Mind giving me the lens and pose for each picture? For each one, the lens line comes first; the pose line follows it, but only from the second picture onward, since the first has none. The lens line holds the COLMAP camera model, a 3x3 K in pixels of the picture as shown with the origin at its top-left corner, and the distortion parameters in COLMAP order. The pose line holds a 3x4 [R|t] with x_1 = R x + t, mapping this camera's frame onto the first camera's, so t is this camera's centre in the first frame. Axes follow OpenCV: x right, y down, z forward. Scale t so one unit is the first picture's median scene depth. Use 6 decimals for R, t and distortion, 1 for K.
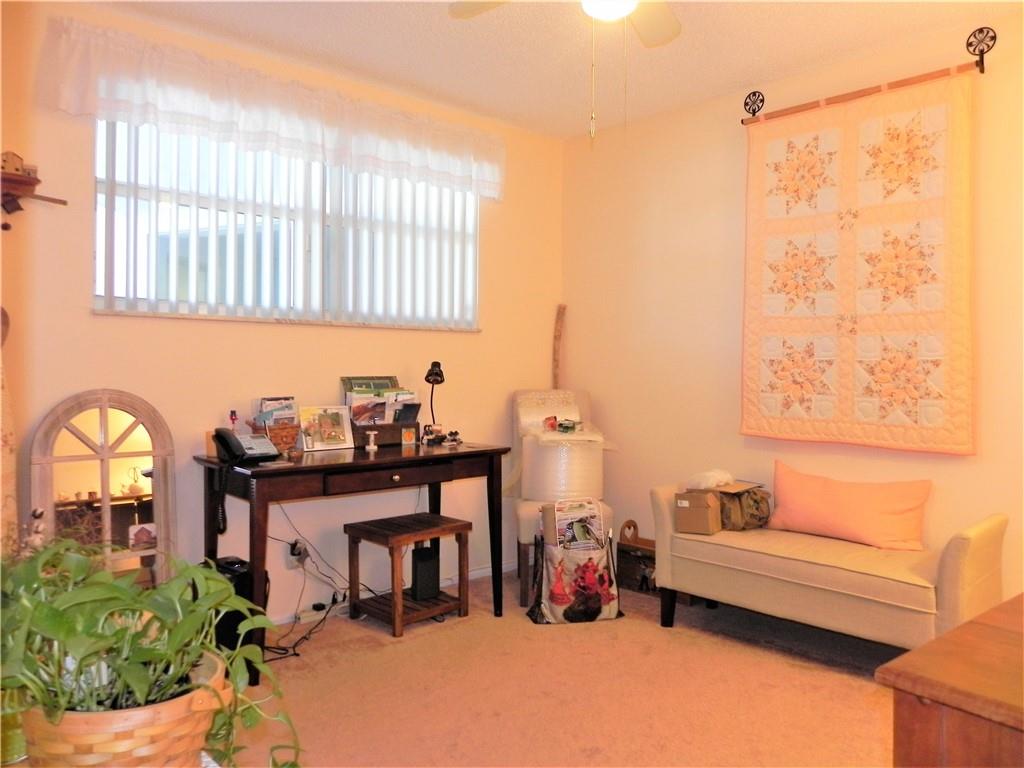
lens RADIAL K [[760.4, 0, 516.4], [0, 760.4, 377.8], [0, 0, 1]] dist [-0.021422, 0.011782]
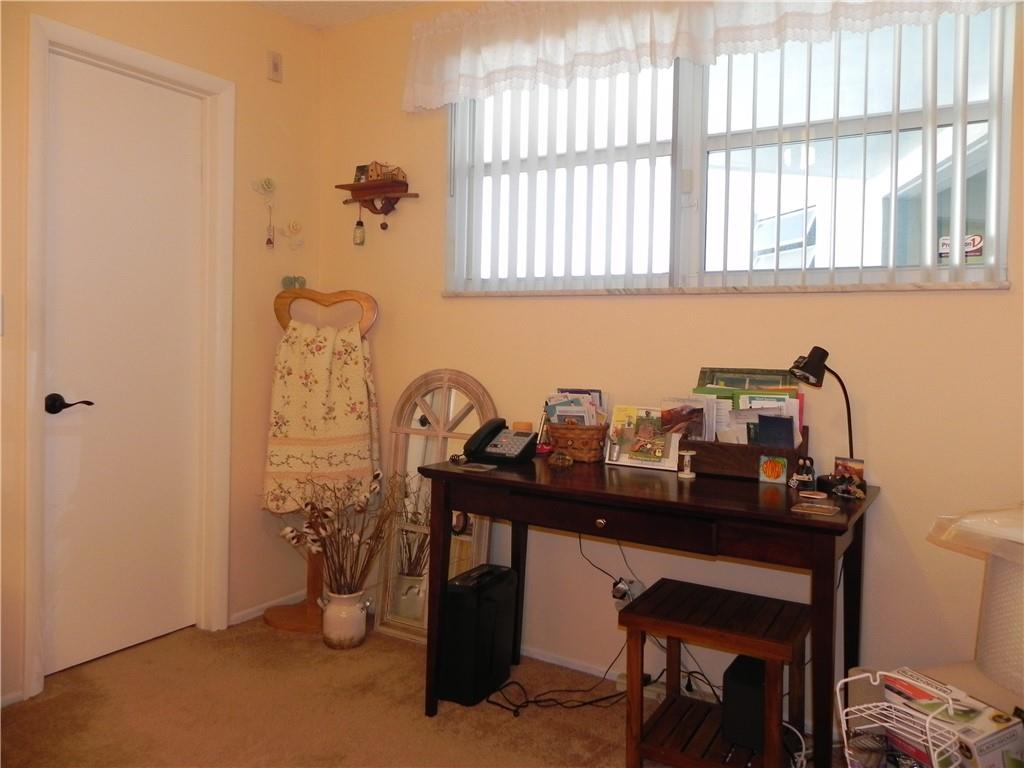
lens RADIAL K [[760.4, 0, 514.1], [0, 760.4, 373.3], [0, 0, 1]] dist [-0.021422, 0.011782]
pose [[0.276082, 0.035047, -0.960495, 0.413665], [-0.034471, 0.999053, 0.026546, -0.009163], [0.960516, 0.025780, 0.277029, 0.697654]]
